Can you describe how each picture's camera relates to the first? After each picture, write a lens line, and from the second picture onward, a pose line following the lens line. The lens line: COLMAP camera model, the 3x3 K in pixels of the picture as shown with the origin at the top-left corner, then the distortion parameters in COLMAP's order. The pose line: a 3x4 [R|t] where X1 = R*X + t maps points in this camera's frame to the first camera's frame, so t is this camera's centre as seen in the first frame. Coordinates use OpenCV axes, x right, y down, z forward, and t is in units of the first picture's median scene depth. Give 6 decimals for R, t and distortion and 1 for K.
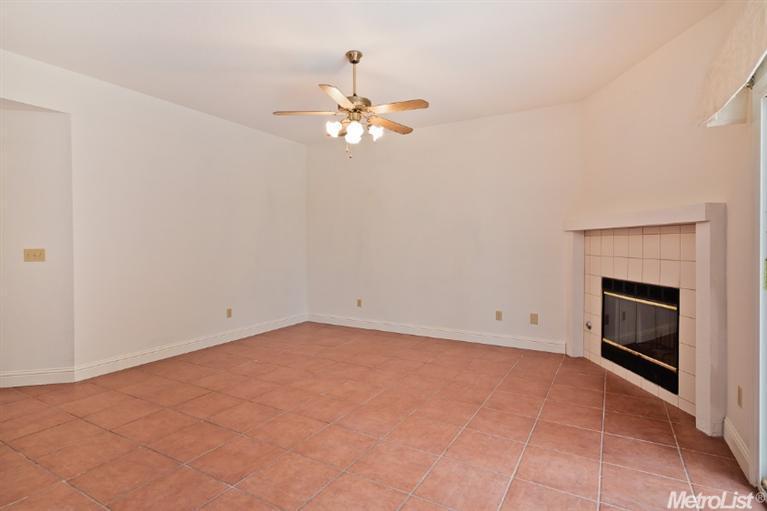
lens RADIAL K [[394.2, 0, 382.1], [0, 394.2, 251.8], [0, 0, 1]] dist [-0.001102, 0.000306]
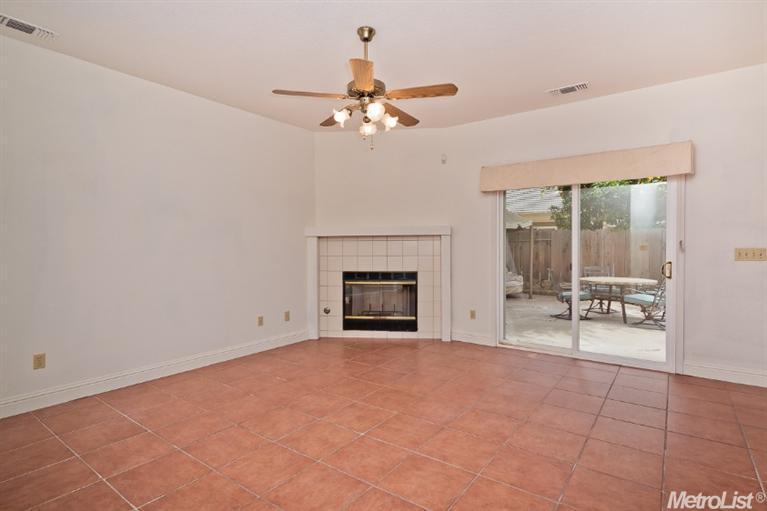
lens RADIAL K [[394.2, 0, 385.6], [0, 394.2, 252.1], [0, 0, 1]] dist [-0.001102, 0.000306]
pose [[0.111816, -0.013748, 0.993634, -0.978748], [0.026659, 0.999586, 0.010830, -0.015462], [-0.993371, 0.025279, 0.112137, 0.891641]]
